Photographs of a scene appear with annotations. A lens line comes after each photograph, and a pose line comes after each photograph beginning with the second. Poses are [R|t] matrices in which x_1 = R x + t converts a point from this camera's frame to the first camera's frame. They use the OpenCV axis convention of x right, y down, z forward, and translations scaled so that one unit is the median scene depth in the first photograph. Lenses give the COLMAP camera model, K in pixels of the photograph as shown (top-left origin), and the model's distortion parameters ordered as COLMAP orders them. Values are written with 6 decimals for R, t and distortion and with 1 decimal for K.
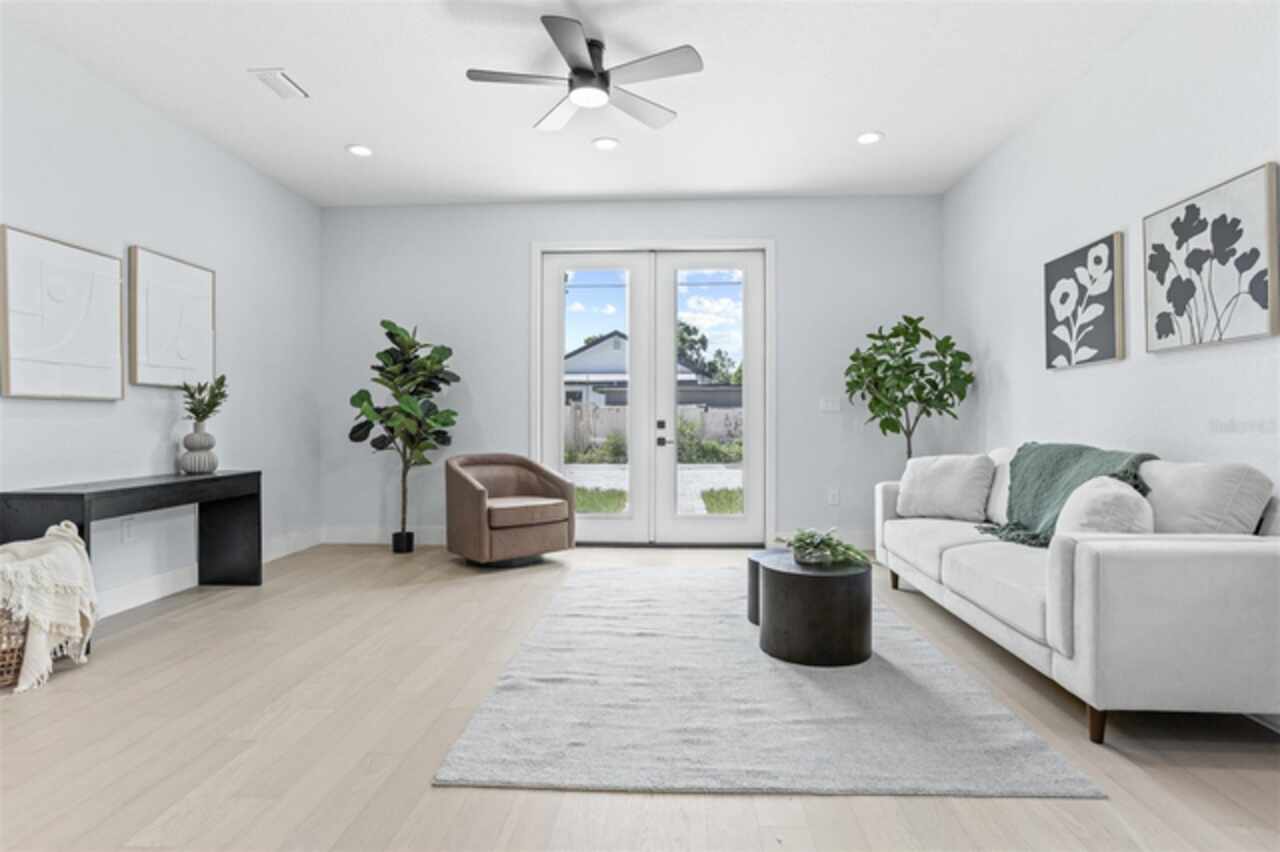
lens RADIAL K [[675.0, 0, 626.2], [0, 675.0, 428.7], [0, 0, 1]] dist [-0.028840, 0.013576]
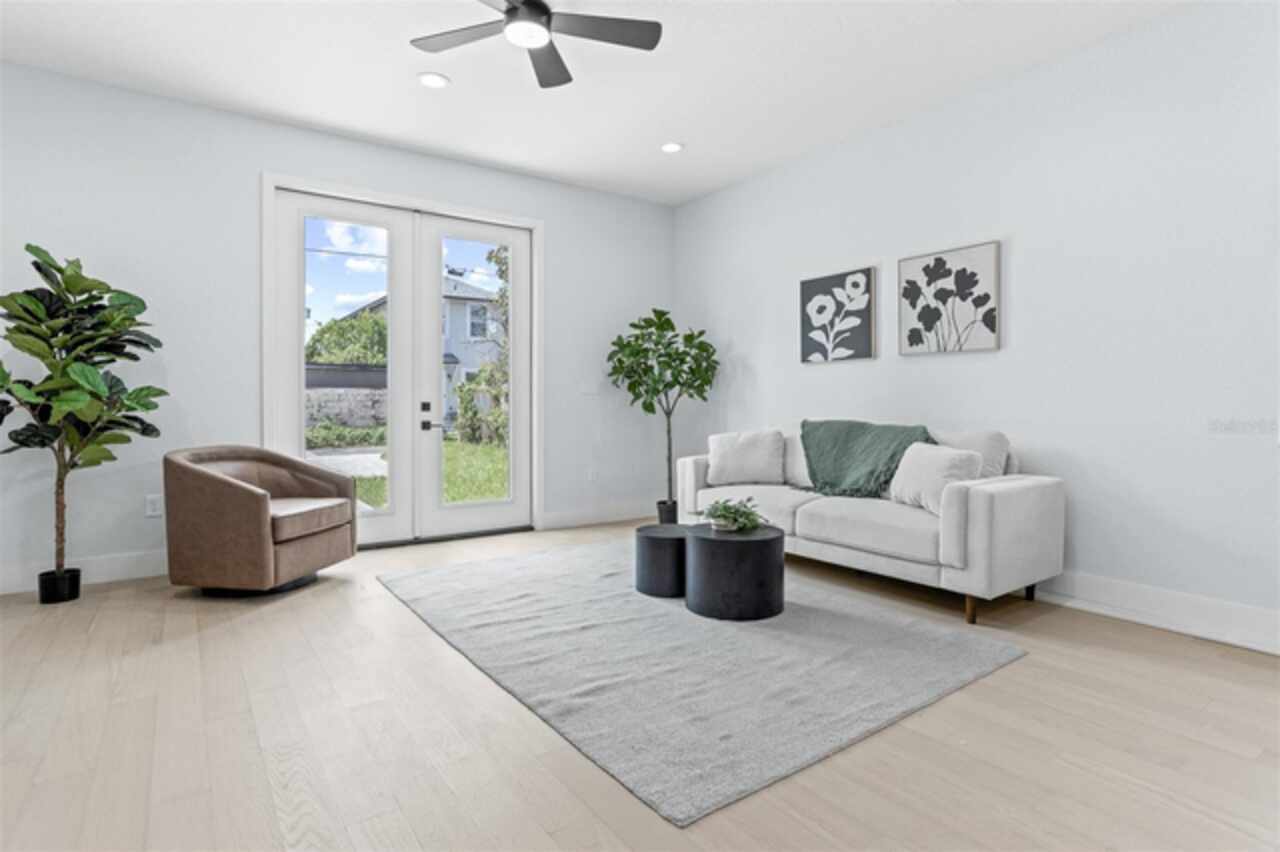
lens RADIAL K [[675.0, 0, 634.0], [0, 675.0, 422.4], [0, 0, 1]] dist [-0.028840, 0.013576]
pose [[0.770047, -0.016085, 0.637784, -0.510534], [0.004747, 0.999799, 0.019484, -0.001263], [-0.637970, -0.011976, 0.769968, 0.225773]]
